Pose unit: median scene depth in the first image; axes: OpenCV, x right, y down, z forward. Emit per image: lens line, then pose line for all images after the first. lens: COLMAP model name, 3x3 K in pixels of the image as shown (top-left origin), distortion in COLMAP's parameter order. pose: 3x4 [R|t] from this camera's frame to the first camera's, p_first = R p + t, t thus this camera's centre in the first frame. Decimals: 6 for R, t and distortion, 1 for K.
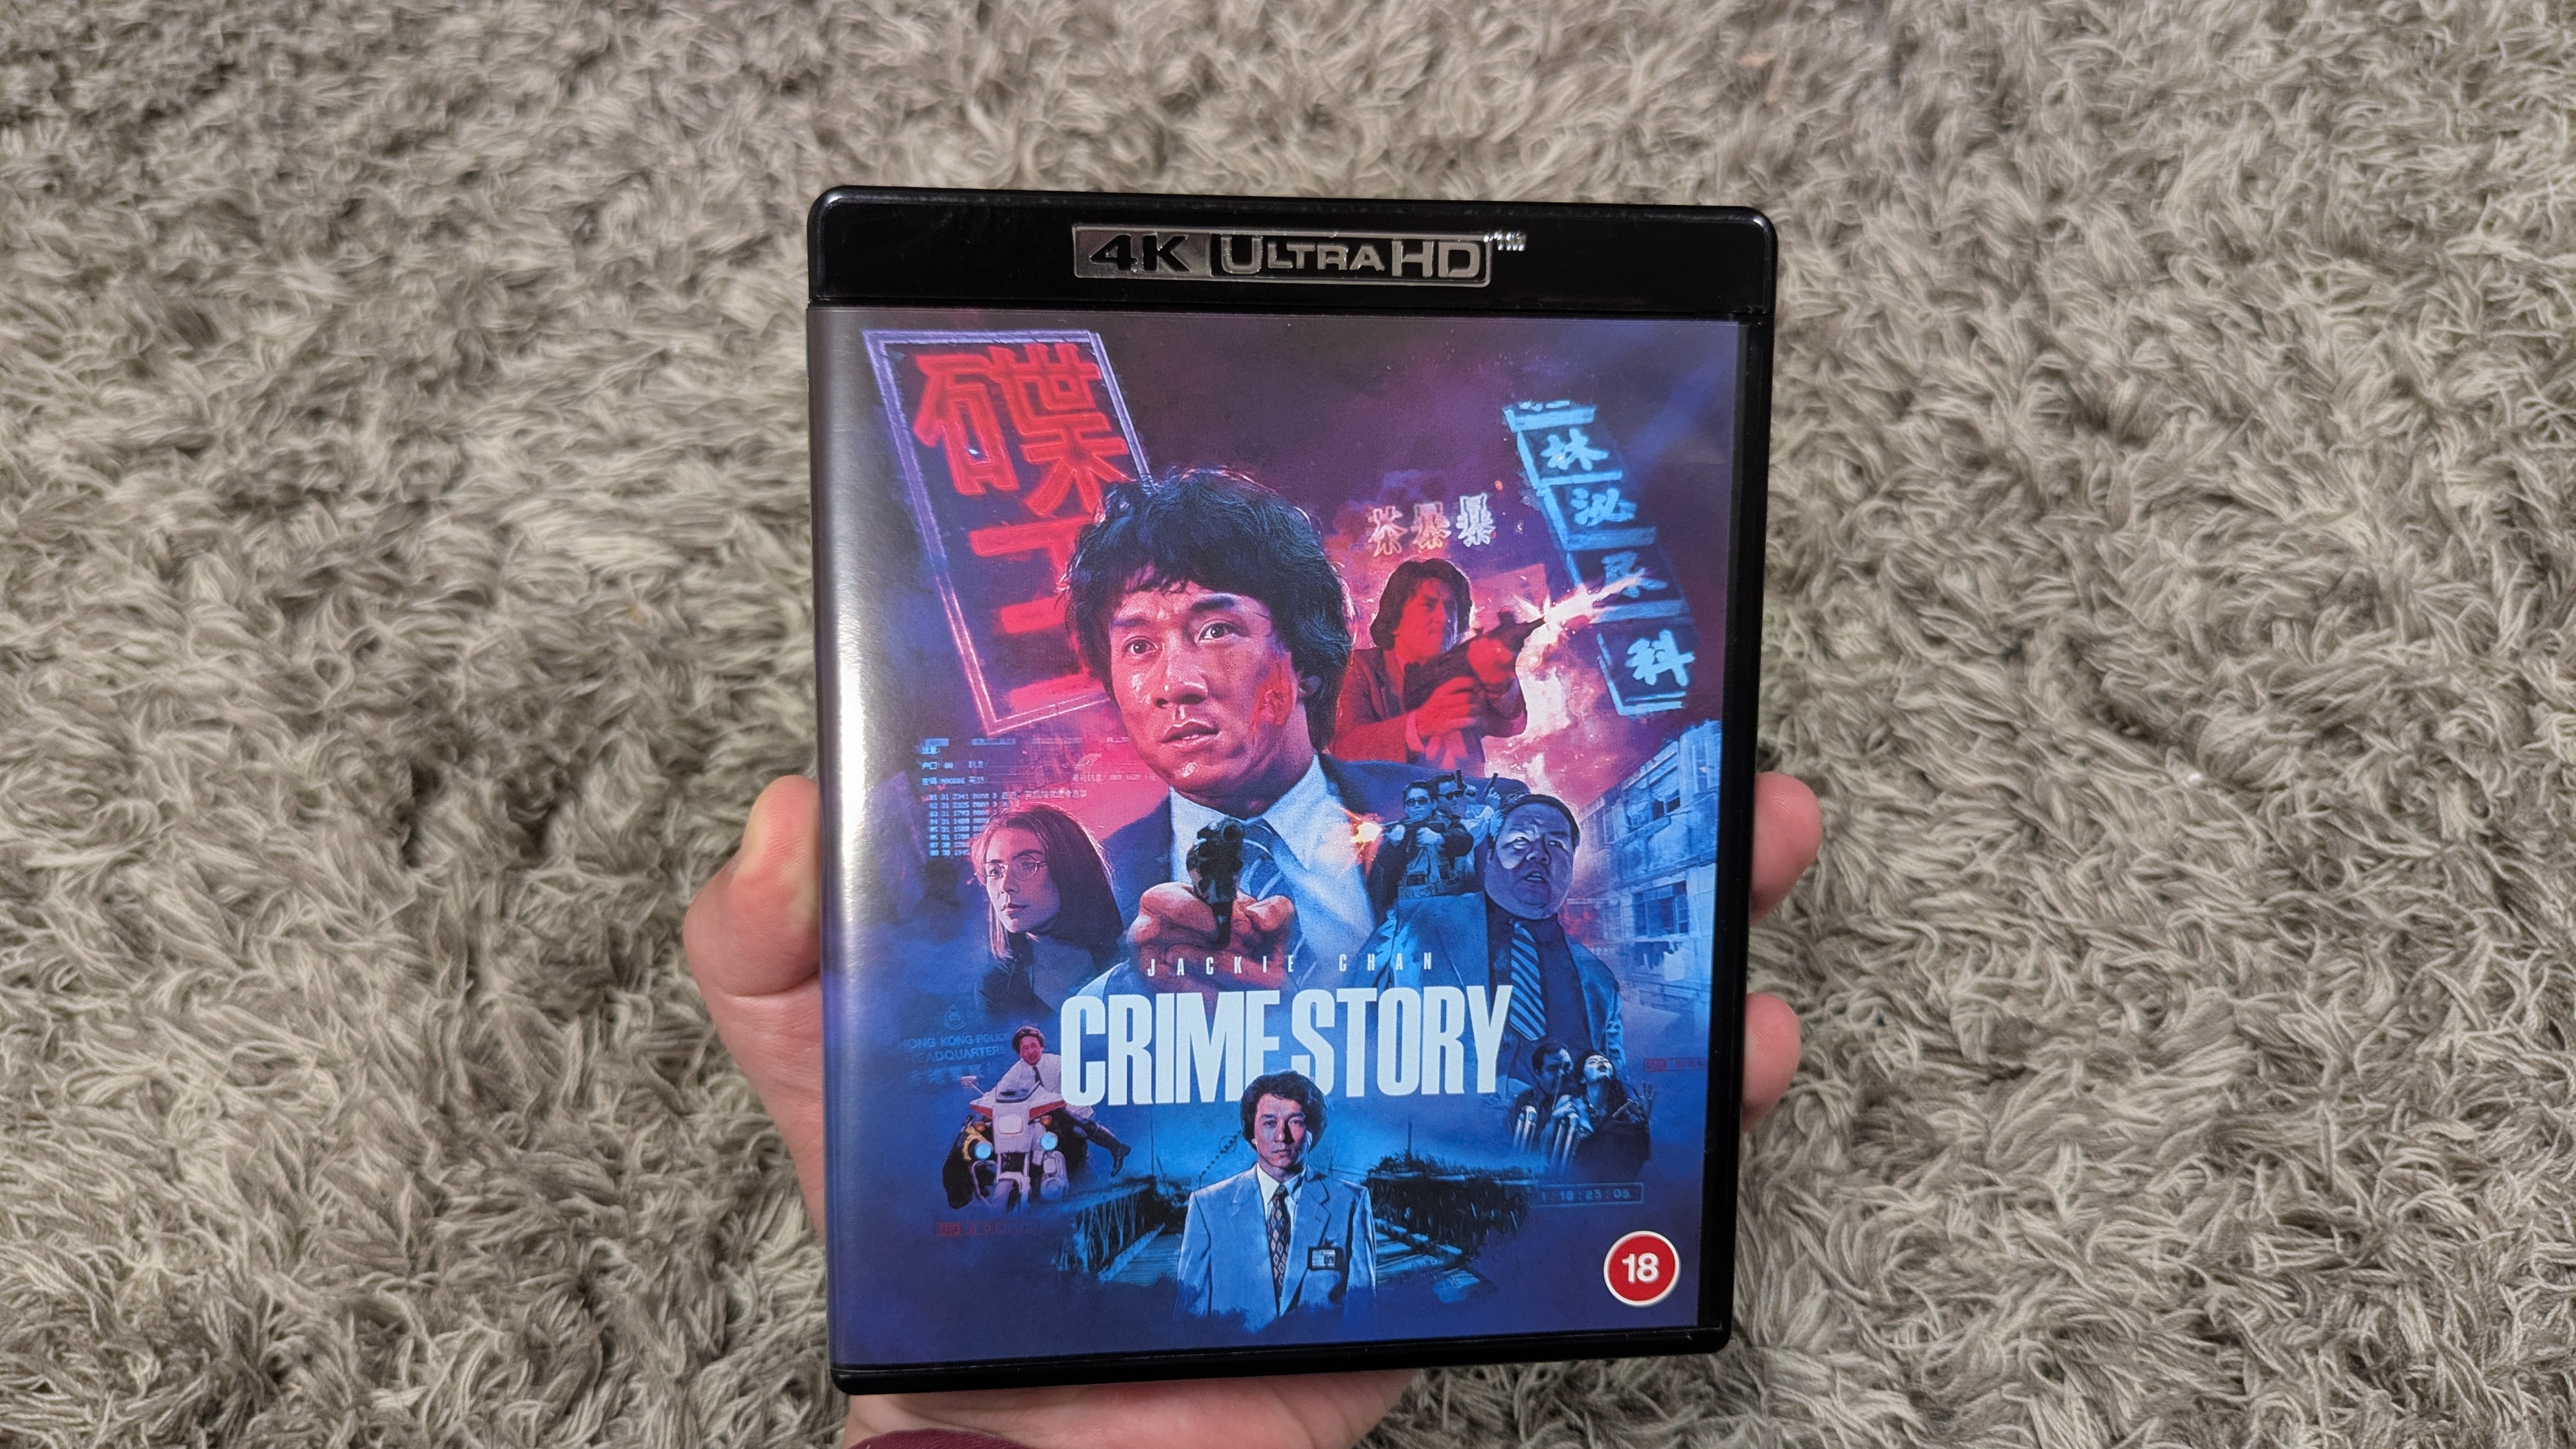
lens RADIAL K [[1926.5, 0, 1268.3], [0, 1926.5, 711.0], [0, 0, 1]] dist [0.010987, -0.038350]
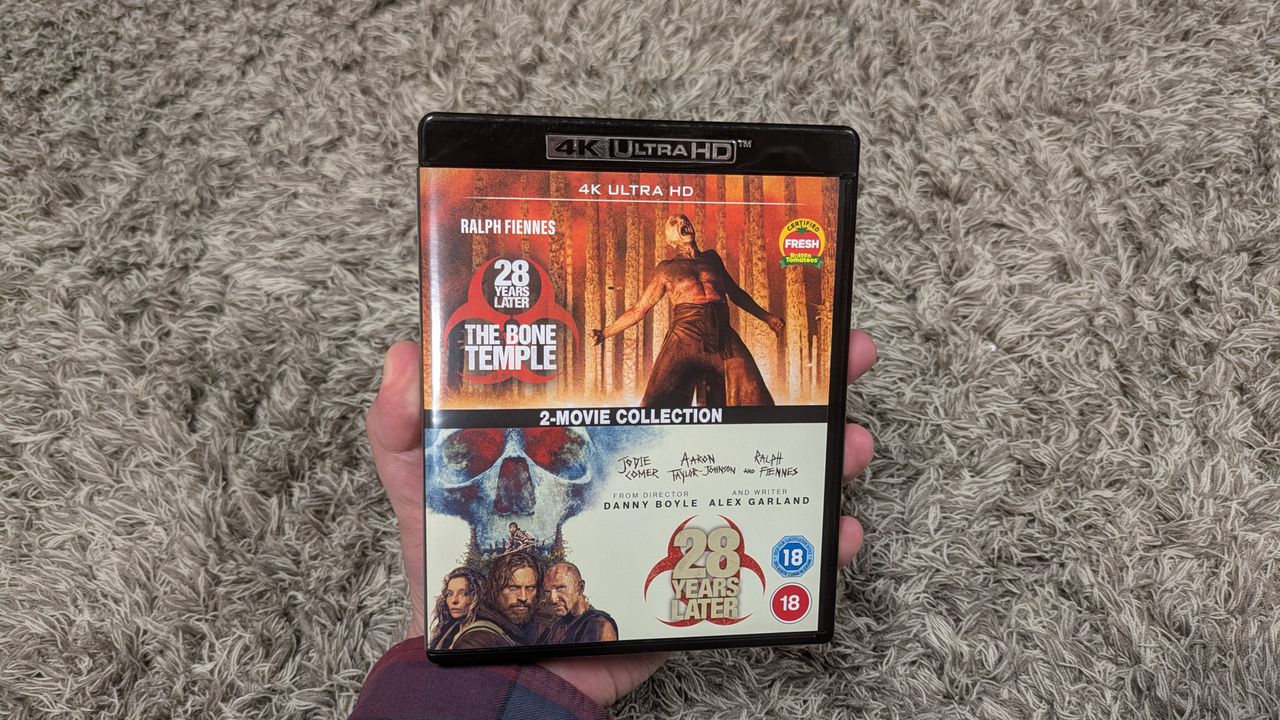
lens RADIAL K [[960.5, 0, 637.3], [0, 960.5, 358.1], [0, 0, 1]] dist [0.010435, -0.027819]
pose [[0.997545, -0.053909, 0.044688, 0.012564], [0.054074, 0.998534, -0.002497, 0.025285], [-0.044487, 0.004908, 0.998998, -0.105566]]
